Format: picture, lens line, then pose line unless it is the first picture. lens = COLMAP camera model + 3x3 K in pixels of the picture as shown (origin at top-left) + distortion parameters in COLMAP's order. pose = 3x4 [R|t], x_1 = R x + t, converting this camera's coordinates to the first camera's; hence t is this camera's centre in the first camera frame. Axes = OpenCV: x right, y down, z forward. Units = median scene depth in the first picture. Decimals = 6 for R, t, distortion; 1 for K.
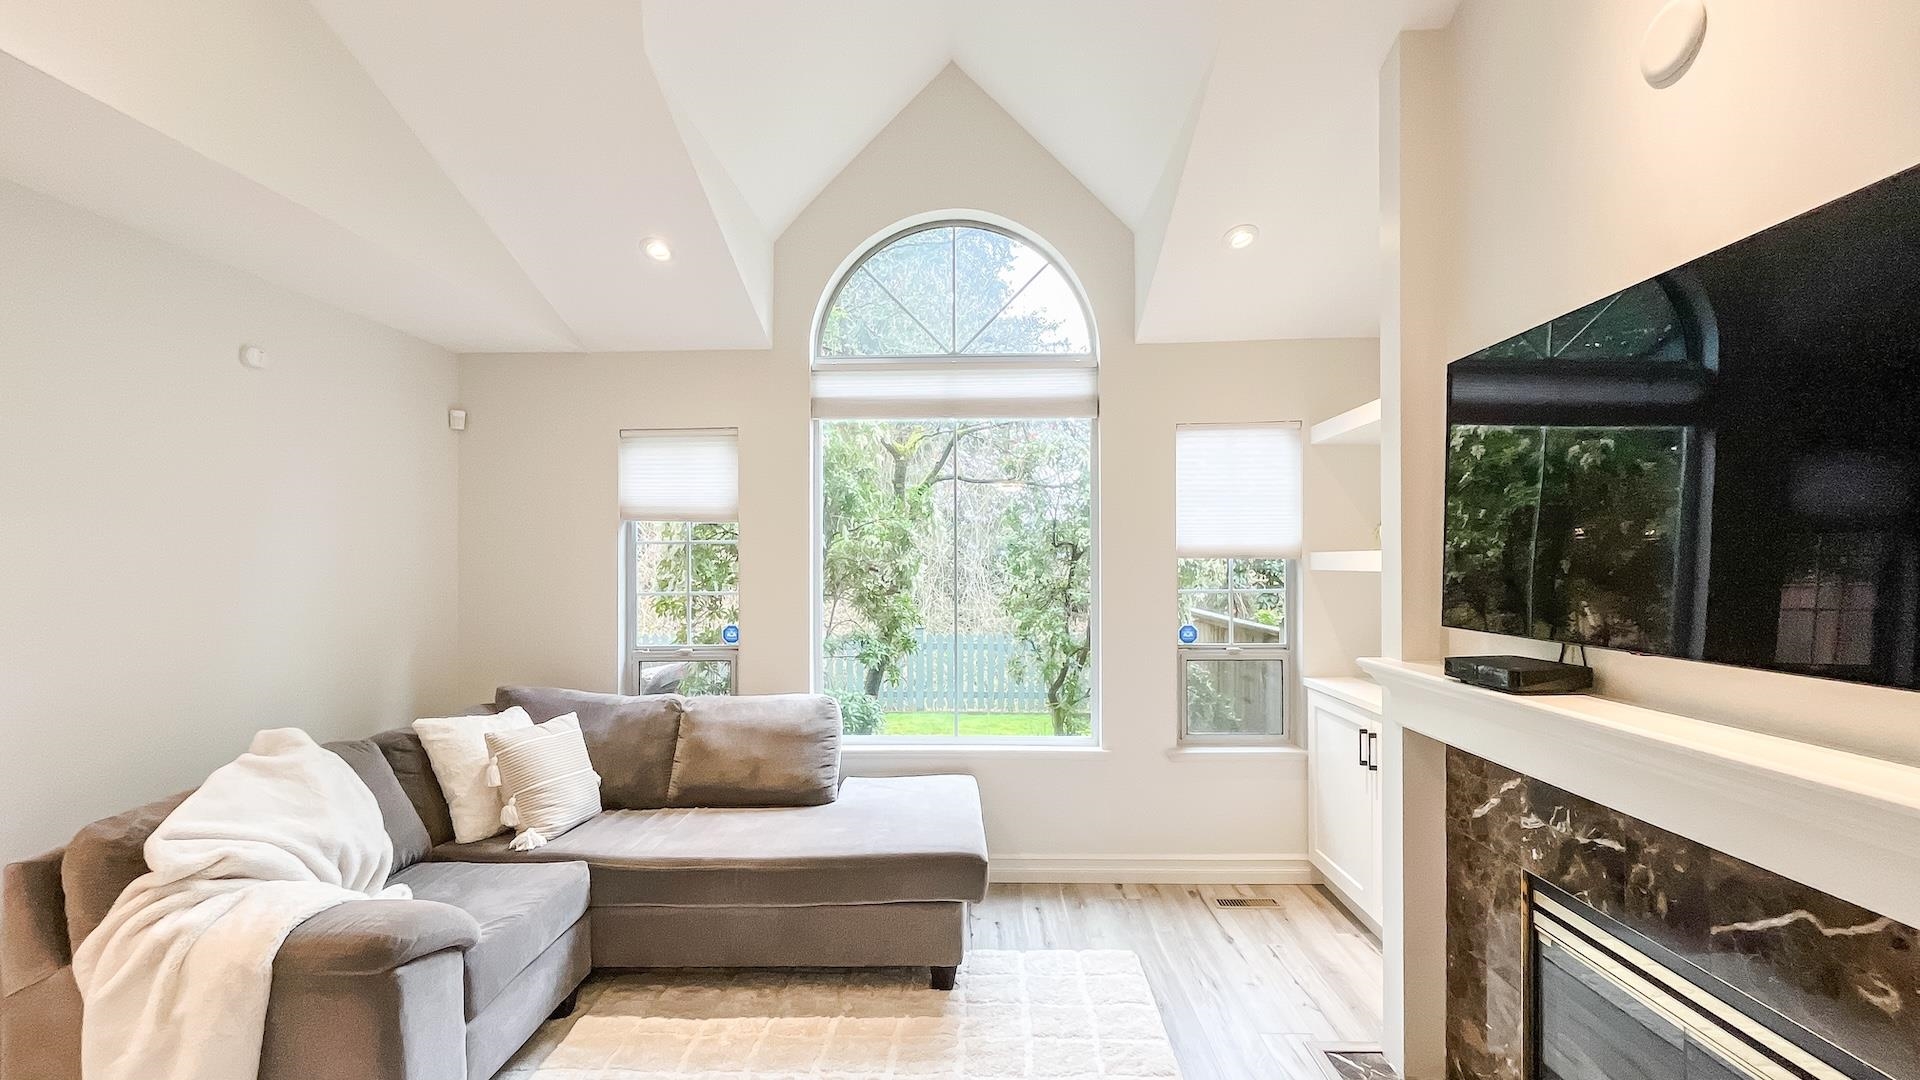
lens RADIAL K [[775.0, 0, 967.9], [0, 775.0, 563.2], [0, 0, 1]] dist [-0.002282, -0.001469]
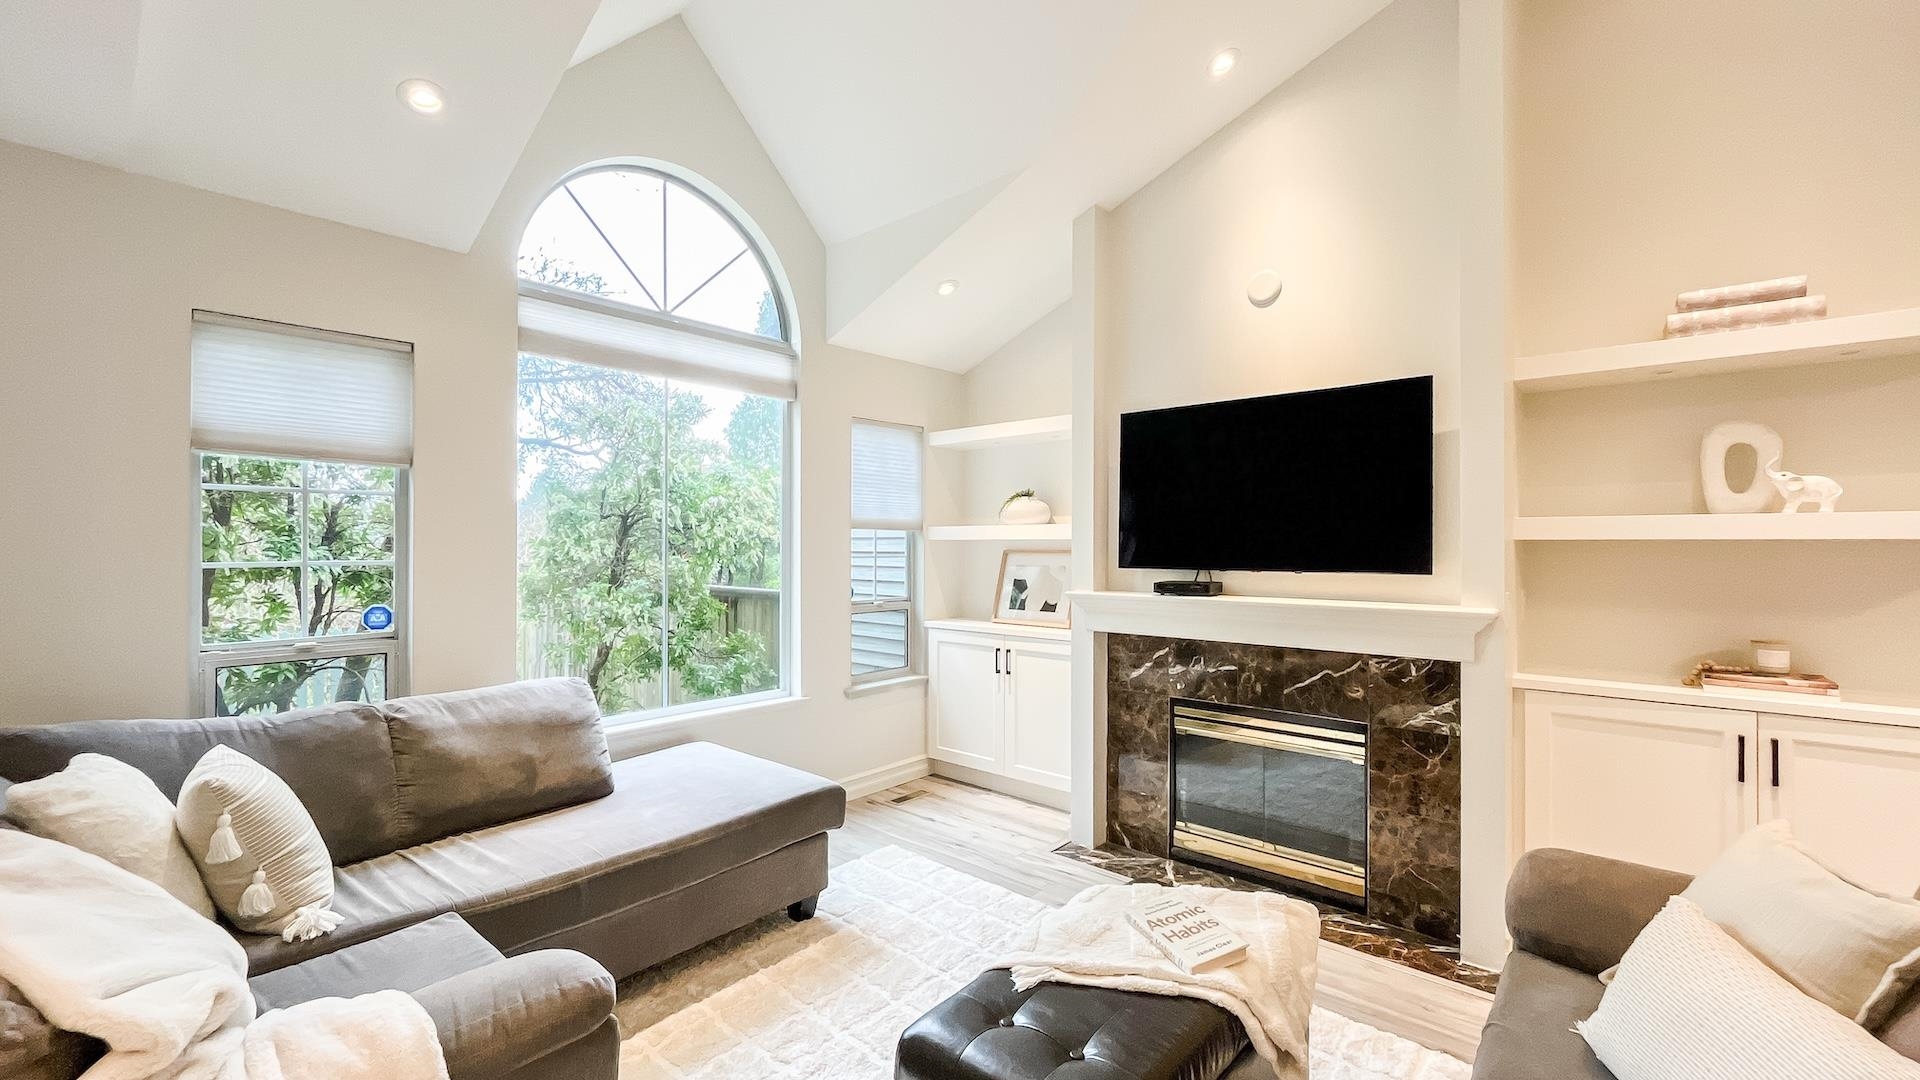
lens RADIAL K [[775.0, 0, 946.6], [0, 775.0, 541.9], [0, 0, 1]] dist [-0.002282, -0.001469]
pose [[0.644880, 0.010553, 0.764211, -0.701760], [-0.005091, 0.999942, -0.009512, 0.031907], [-0.764267, 0.002243, 0.644896, 0.145701]]
